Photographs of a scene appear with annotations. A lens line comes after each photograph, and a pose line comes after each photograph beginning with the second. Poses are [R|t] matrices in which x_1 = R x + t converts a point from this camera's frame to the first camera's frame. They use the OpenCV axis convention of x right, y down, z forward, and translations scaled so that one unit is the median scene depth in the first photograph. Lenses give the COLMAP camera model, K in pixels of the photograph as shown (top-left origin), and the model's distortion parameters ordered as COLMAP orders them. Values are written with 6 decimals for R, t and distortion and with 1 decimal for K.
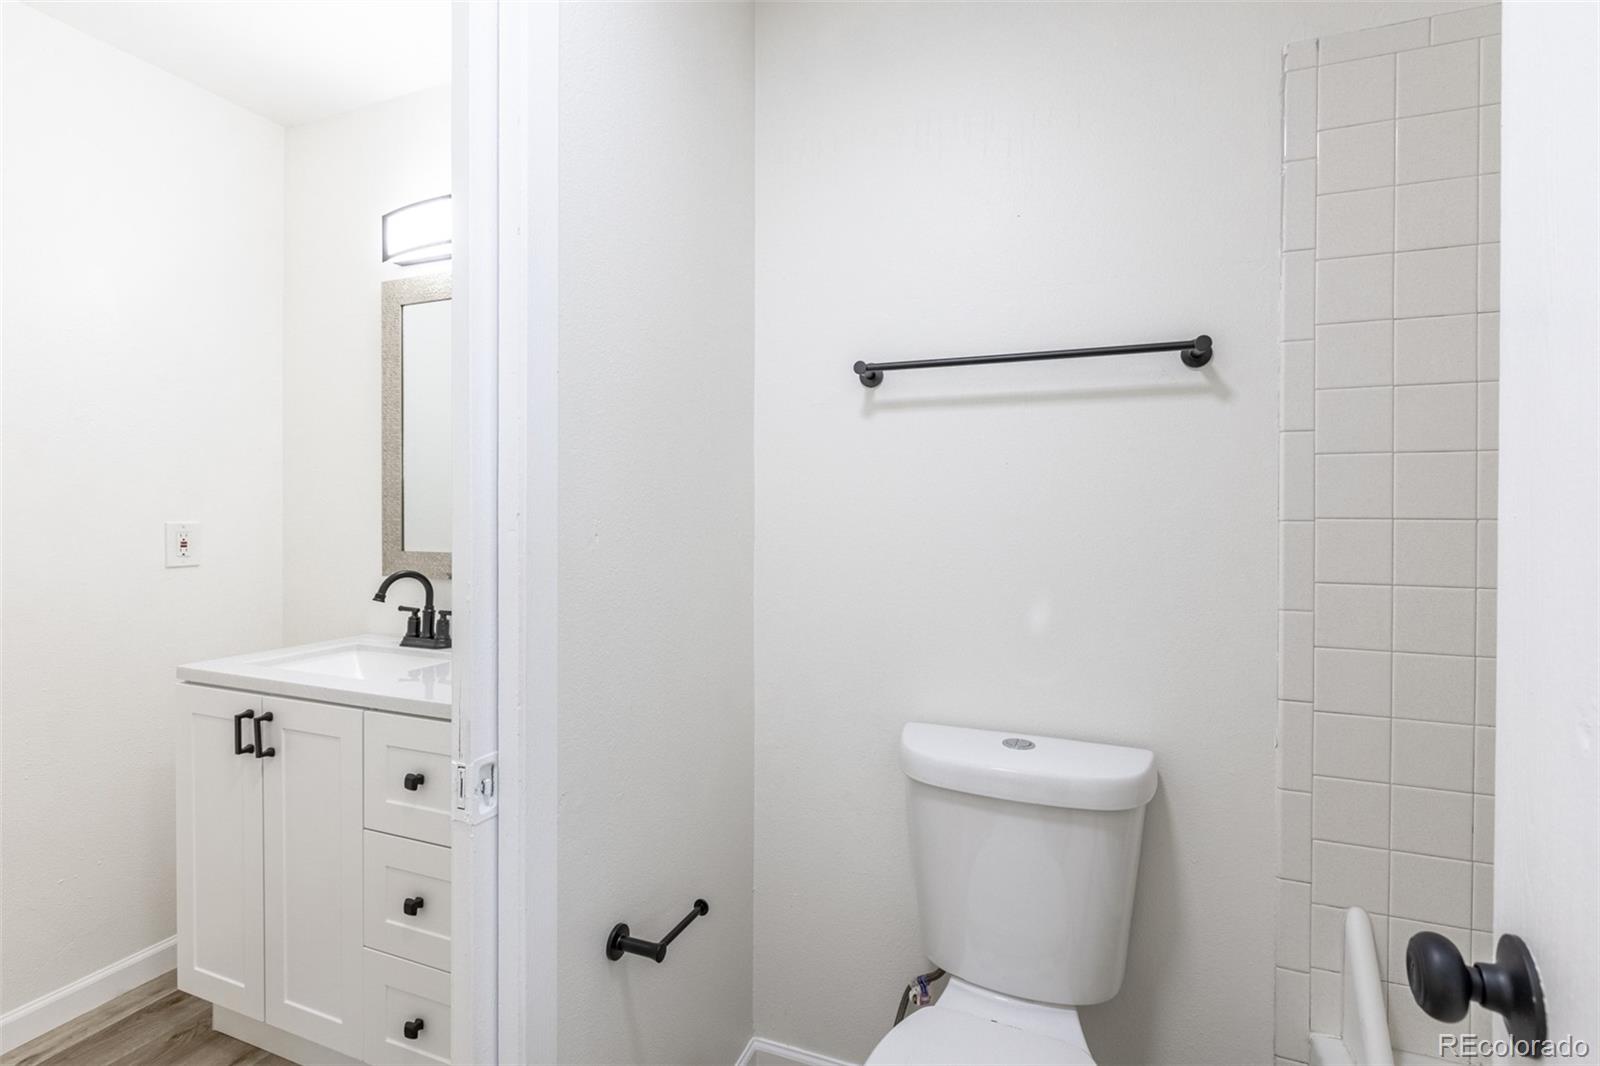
lens RADIAL K [[713.9, 0, 799.5], [0, 713.9, 513.5], [0, 0, 1]] dist [-0.000384, -0.000577]
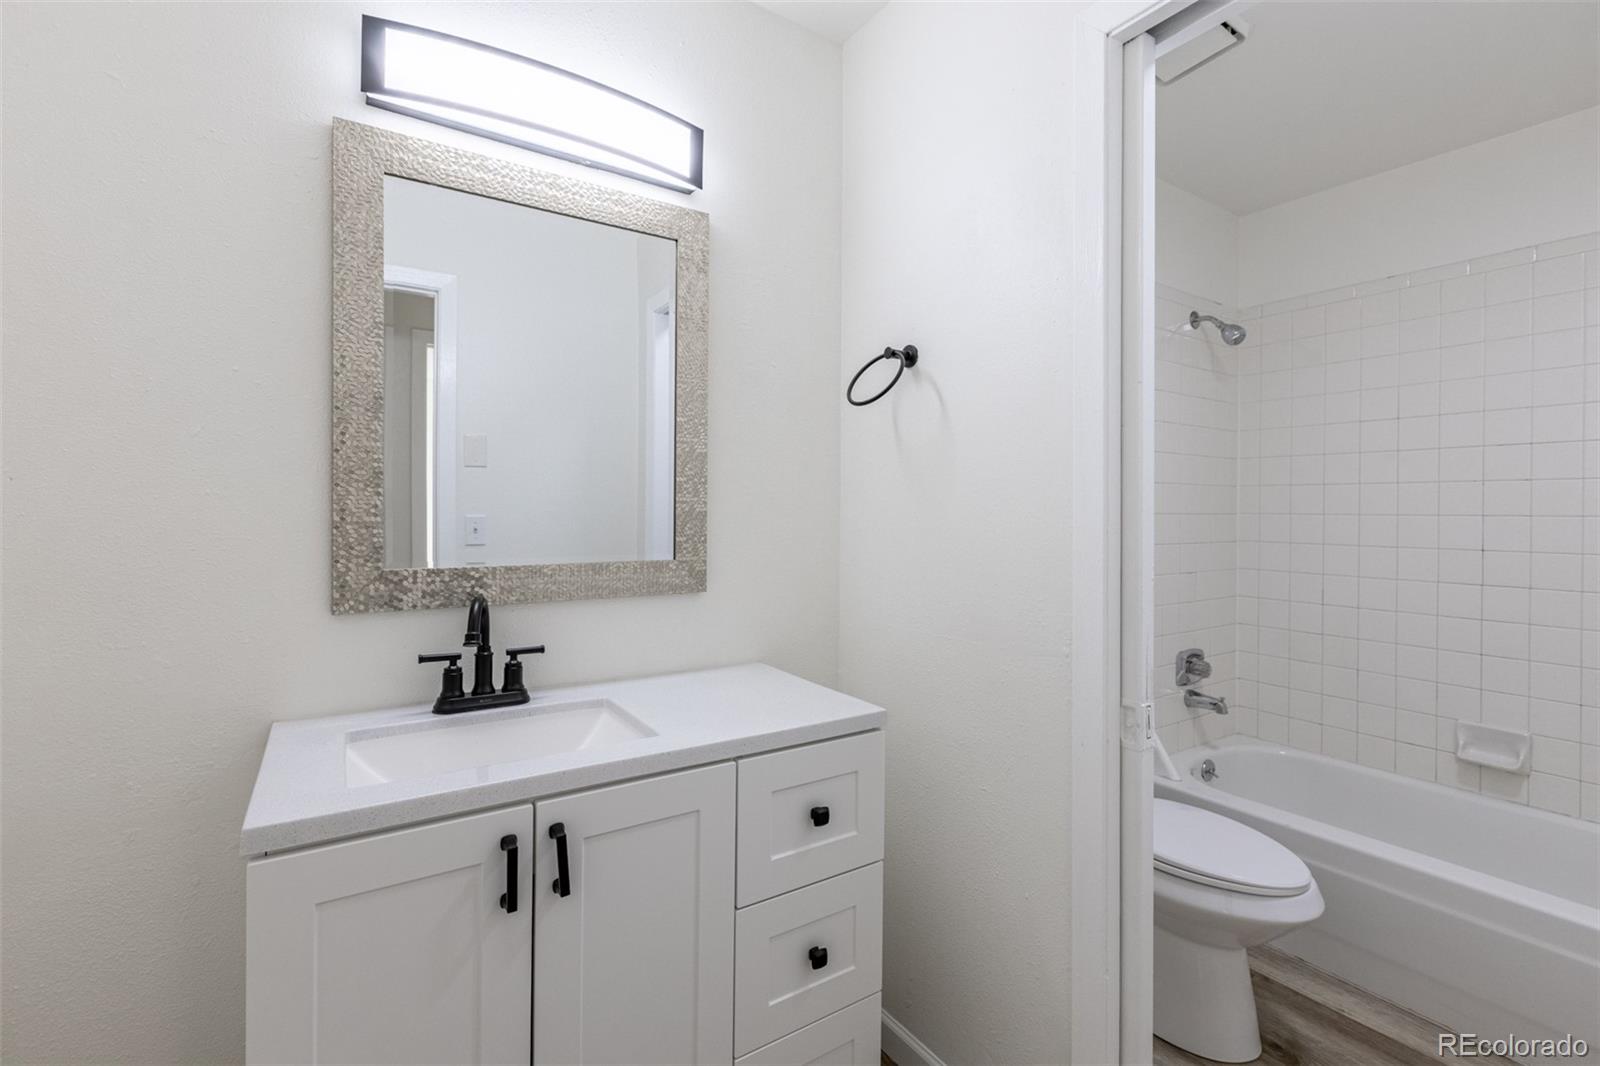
lens RADIAL K [[737.3, 0, 802.1], [0, 737.3, 503.9], [0, 0, 1]] dist [-0.000203, 0.000400]
pose [[0.569298, 0.003484, 0.822124, -0.945977], [-0.007802, 0.999969, 0.001166, -0.009884], [-0.822094, -0.007078, 0.569308, 0.361448]]
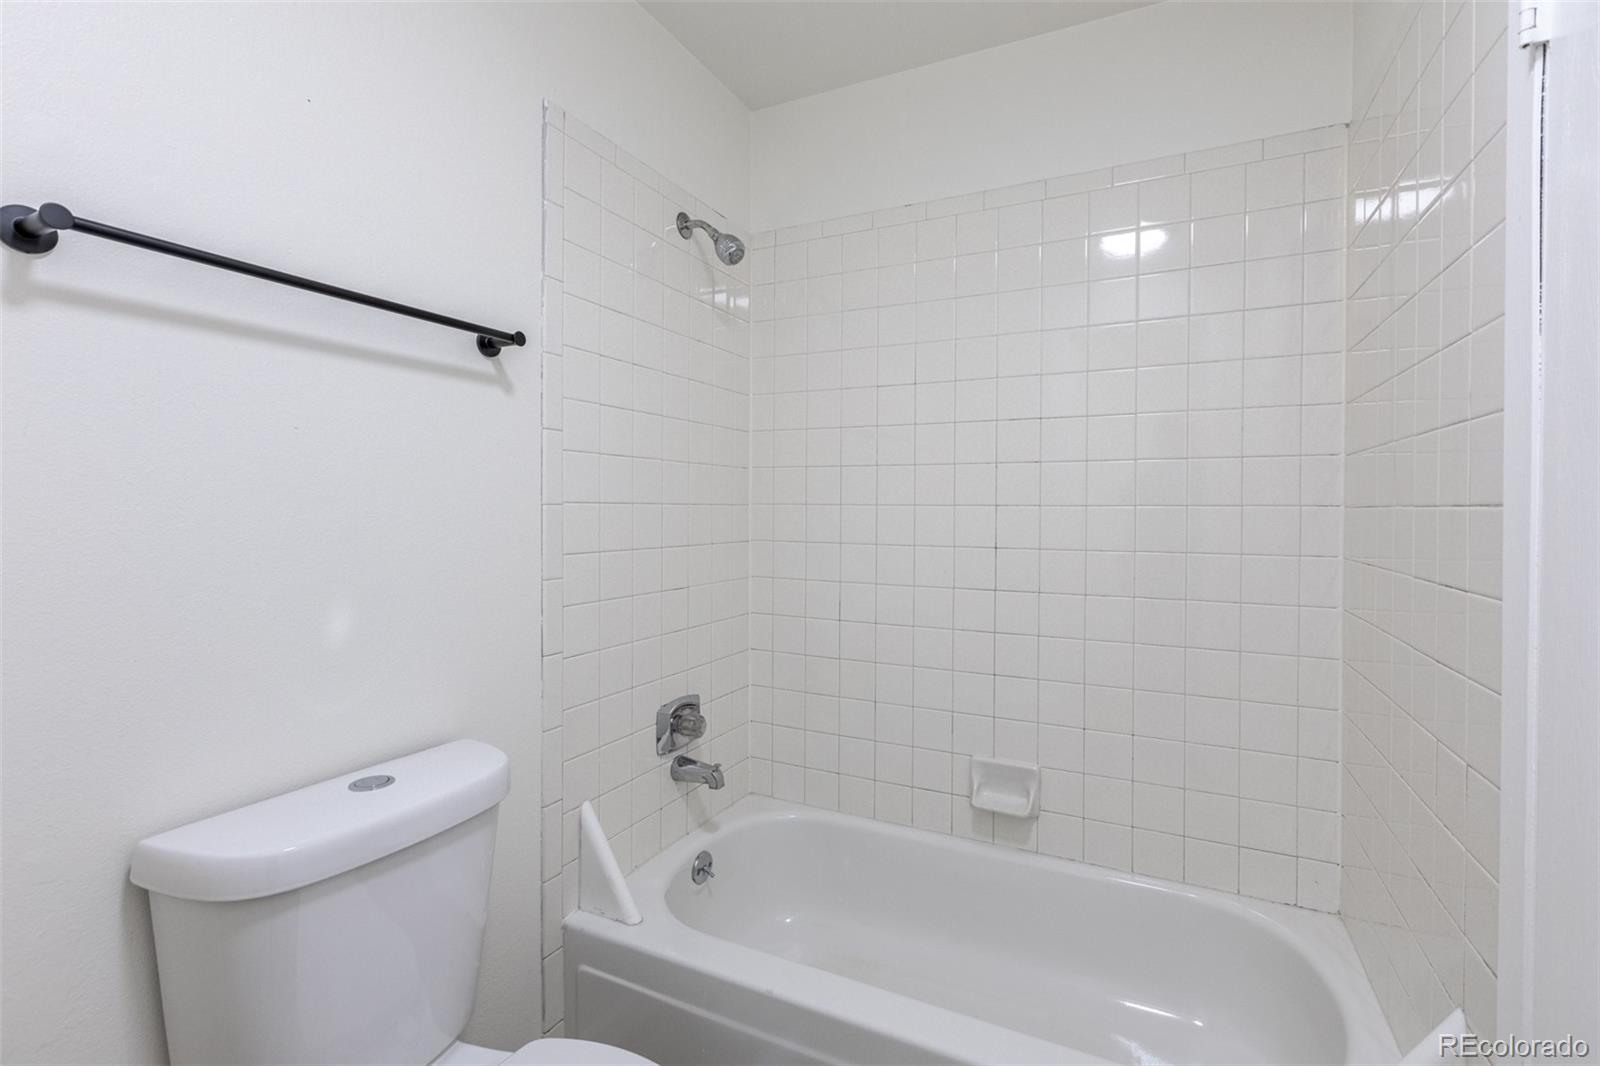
lens RADIAL K [[716.5, 0, 815.9], [0, 716.5, 514.3], [0, 0, 1]] dist [-0.001199, -0.000628]
pose [[0.088075, -0.010343, 0.996060, -0.294254], [-0.005295, 0.999927, 0.010851, 0.007313], [-0.996100, -0.006230, 0.088014, 0.287691]]
